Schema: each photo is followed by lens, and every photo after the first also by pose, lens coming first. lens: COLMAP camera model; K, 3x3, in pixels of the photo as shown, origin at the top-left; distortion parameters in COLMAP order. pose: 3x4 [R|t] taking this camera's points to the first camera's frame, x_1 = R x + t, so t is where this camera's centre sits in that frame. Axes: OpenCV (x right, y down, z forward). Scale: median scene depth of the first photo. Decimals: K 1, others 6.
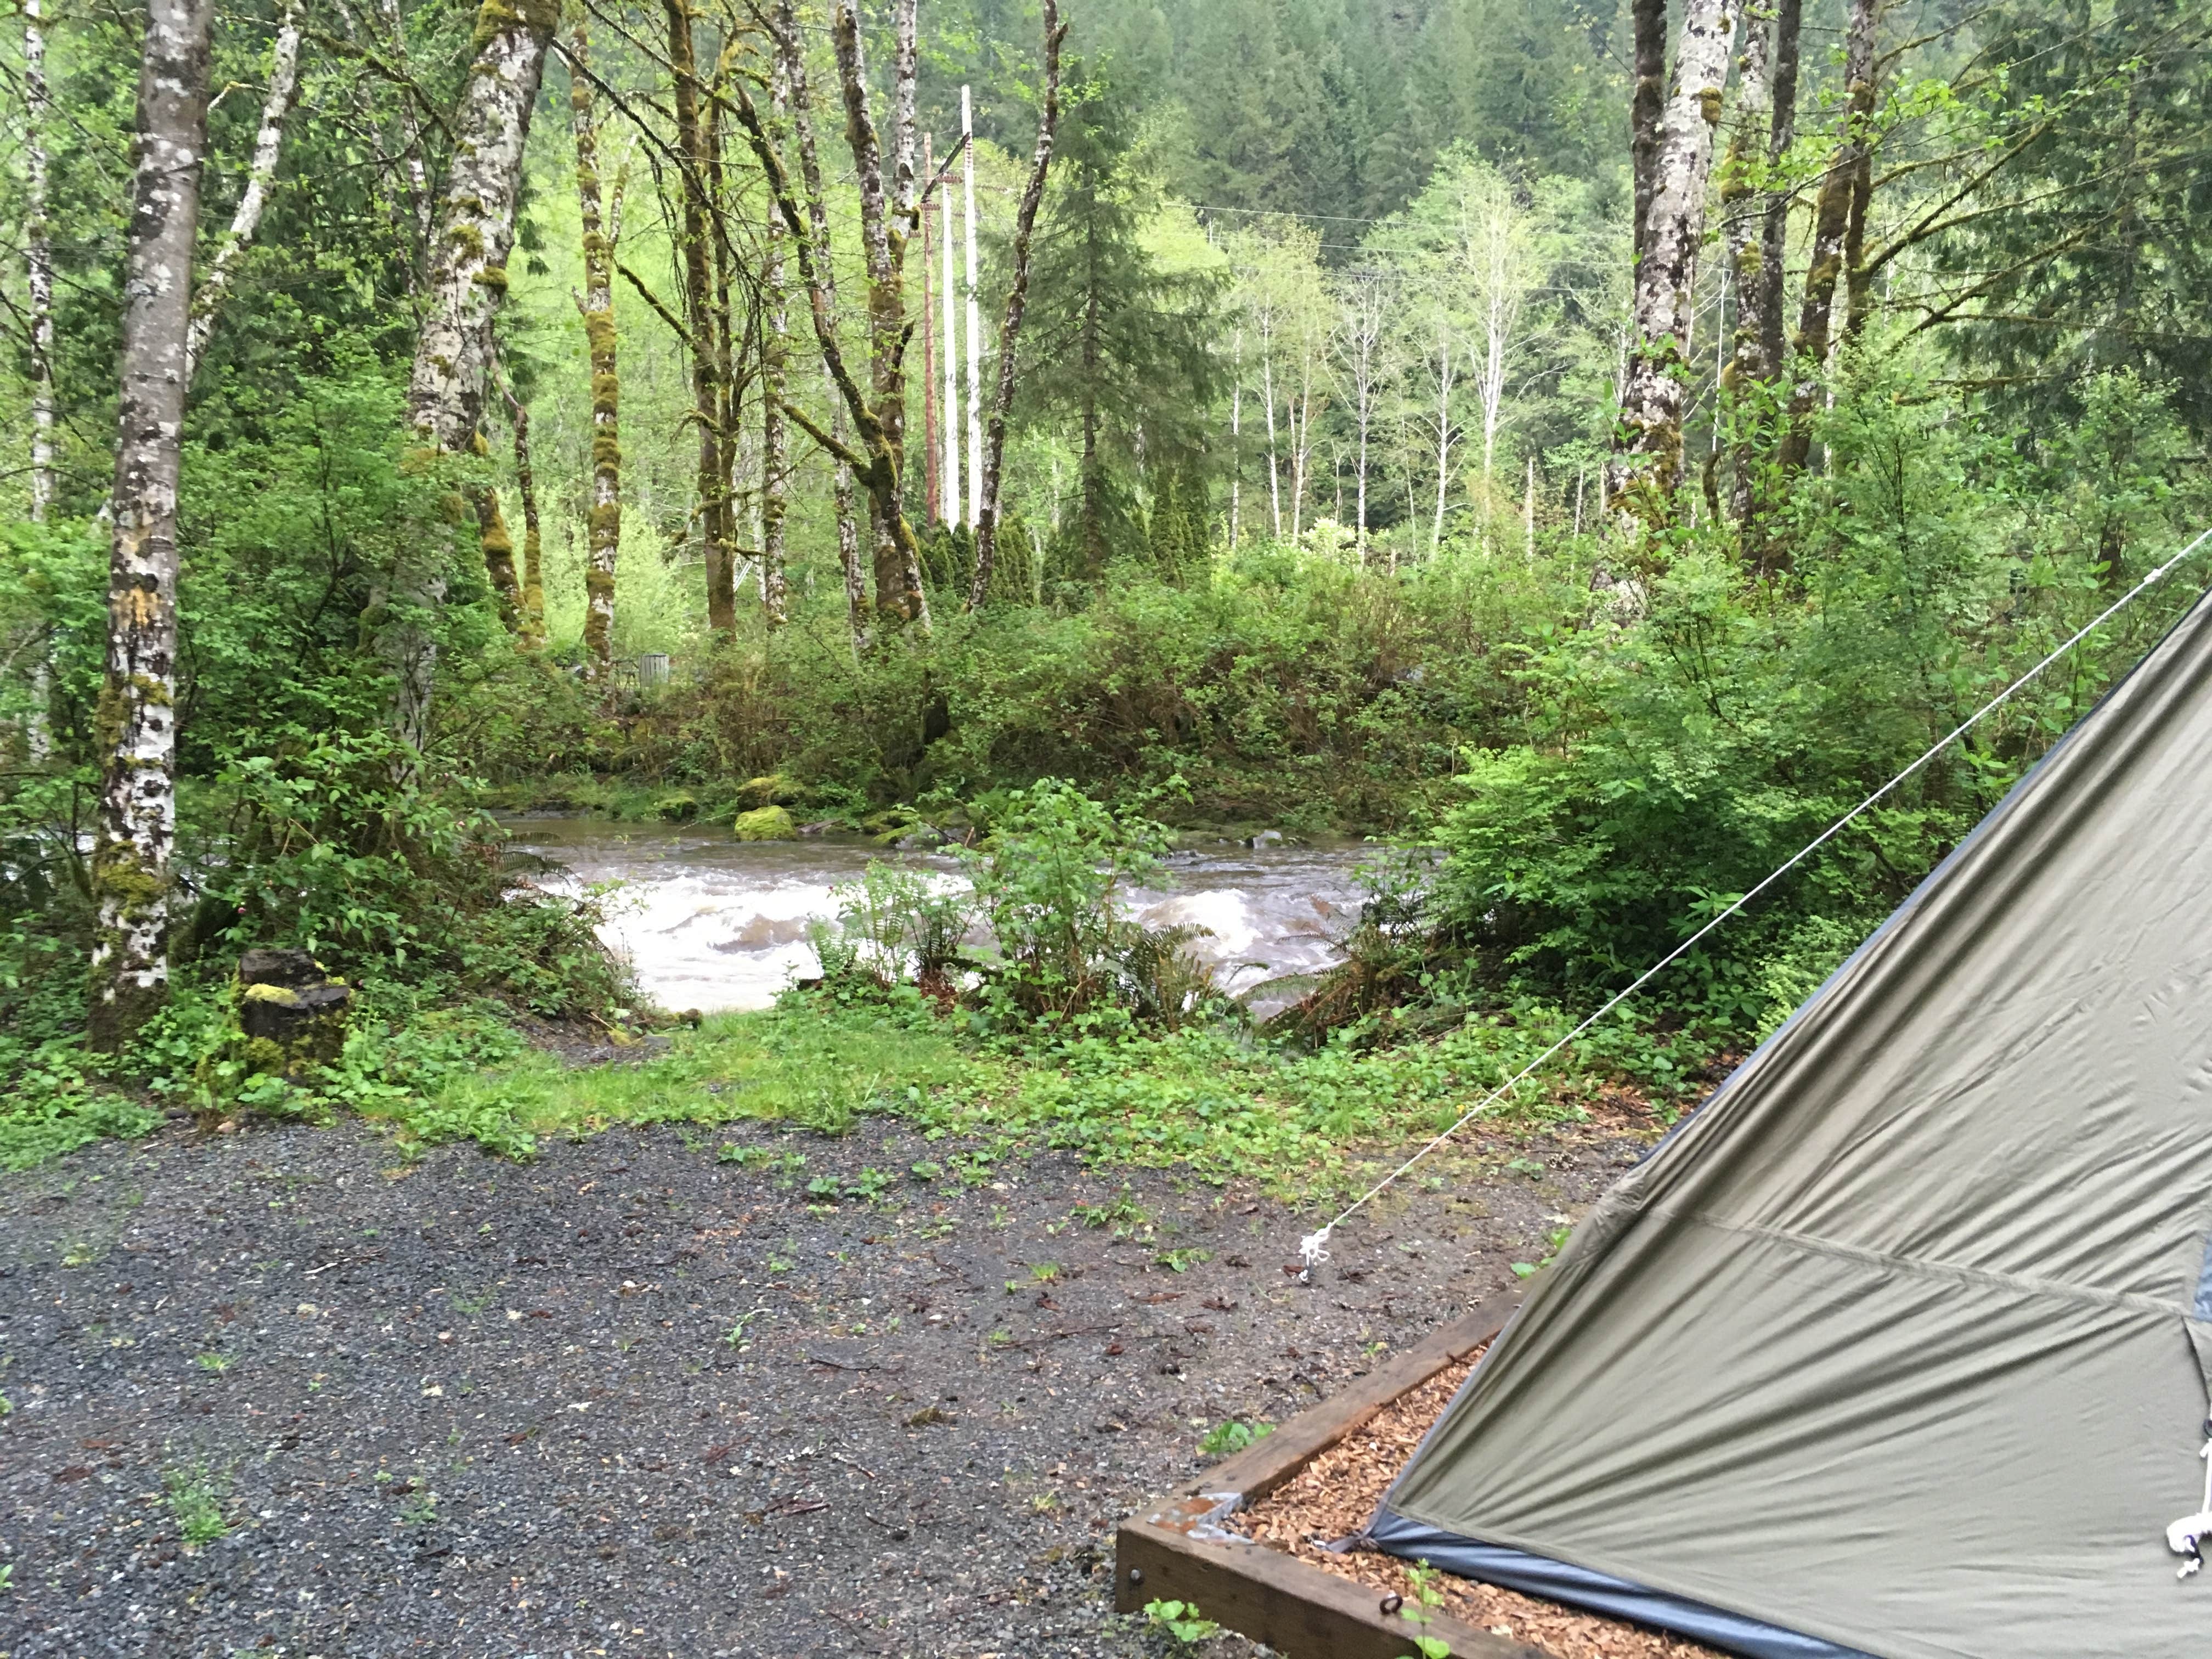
lens RADIAL K [[1719.9, 0, 1102.8], [0, 1719.9, 826.8], [0, 0, 1]] dist [0.010873, 0.000065]
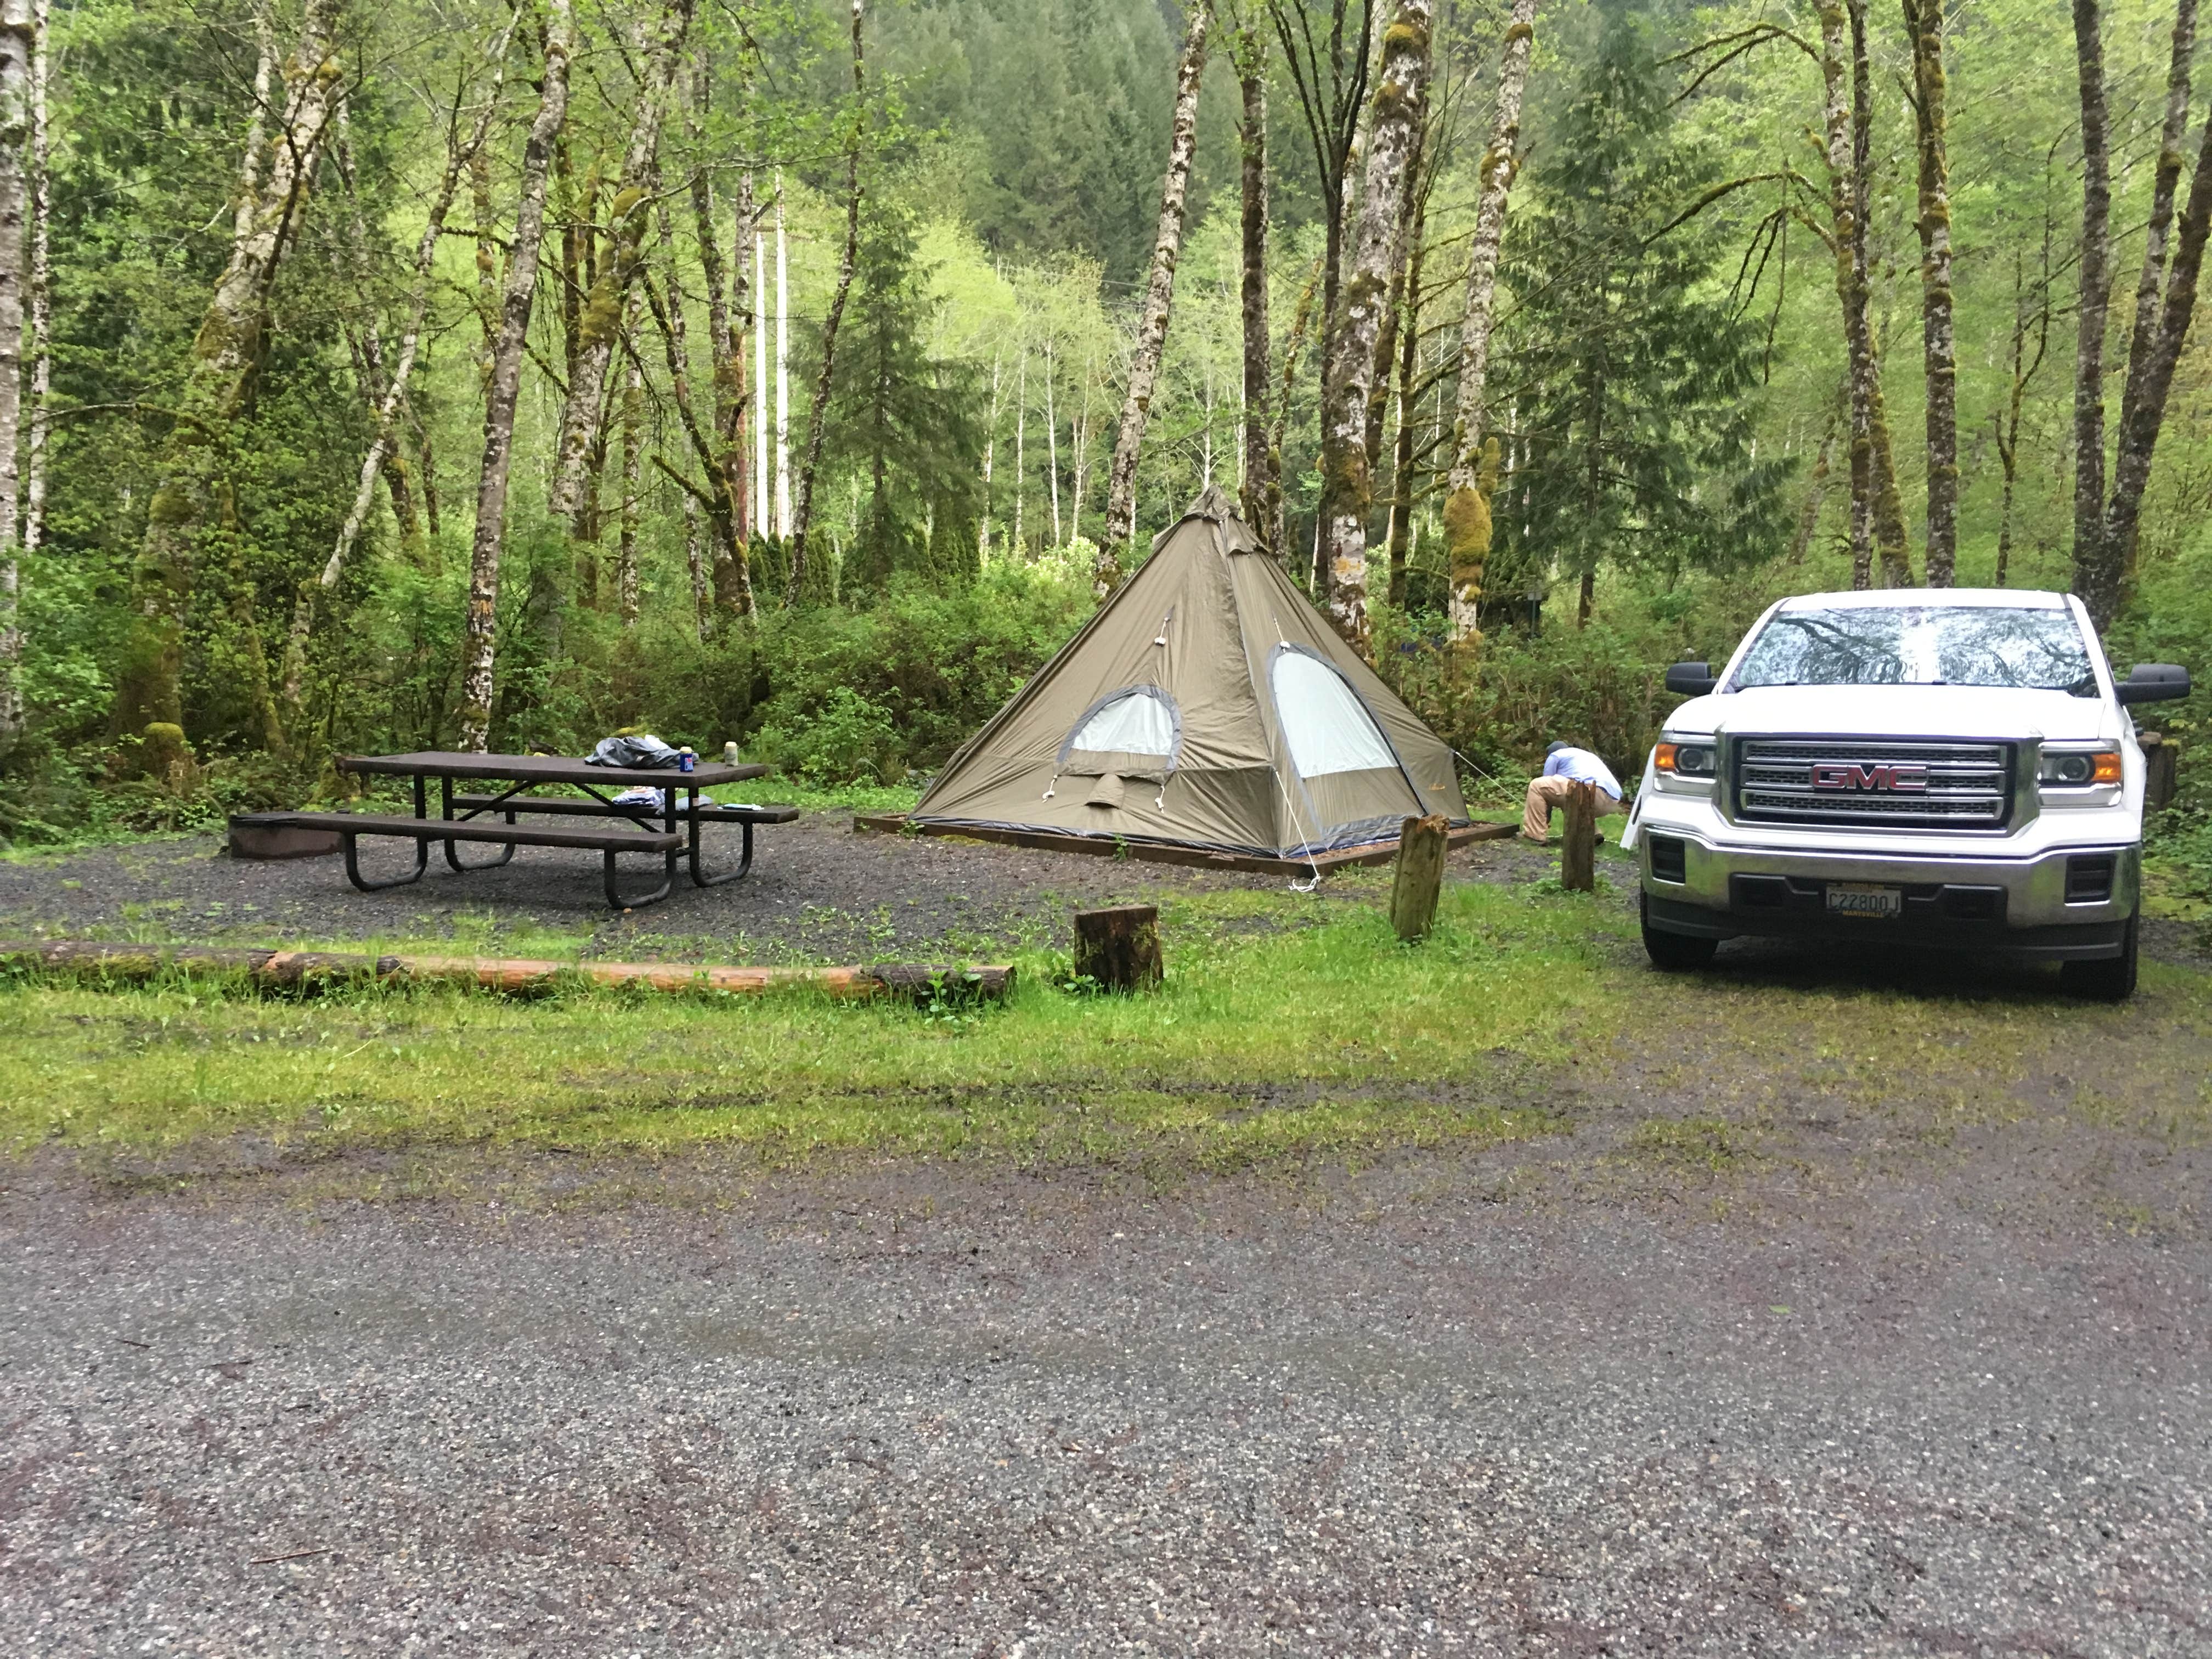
lens RADIAL K [[1719.9, 0, 1105.0], [0, 1719.9, 835.0], [0, 0, 1]] dist [0.010873, 0.000065]
pose [[0.992750, 0.013951, 0.119389, 0.012854], [-0.014712, 0.999877, 0.005500, 0.042241], [-0.119297, -0.007217, 0.992832, -0.380928]]
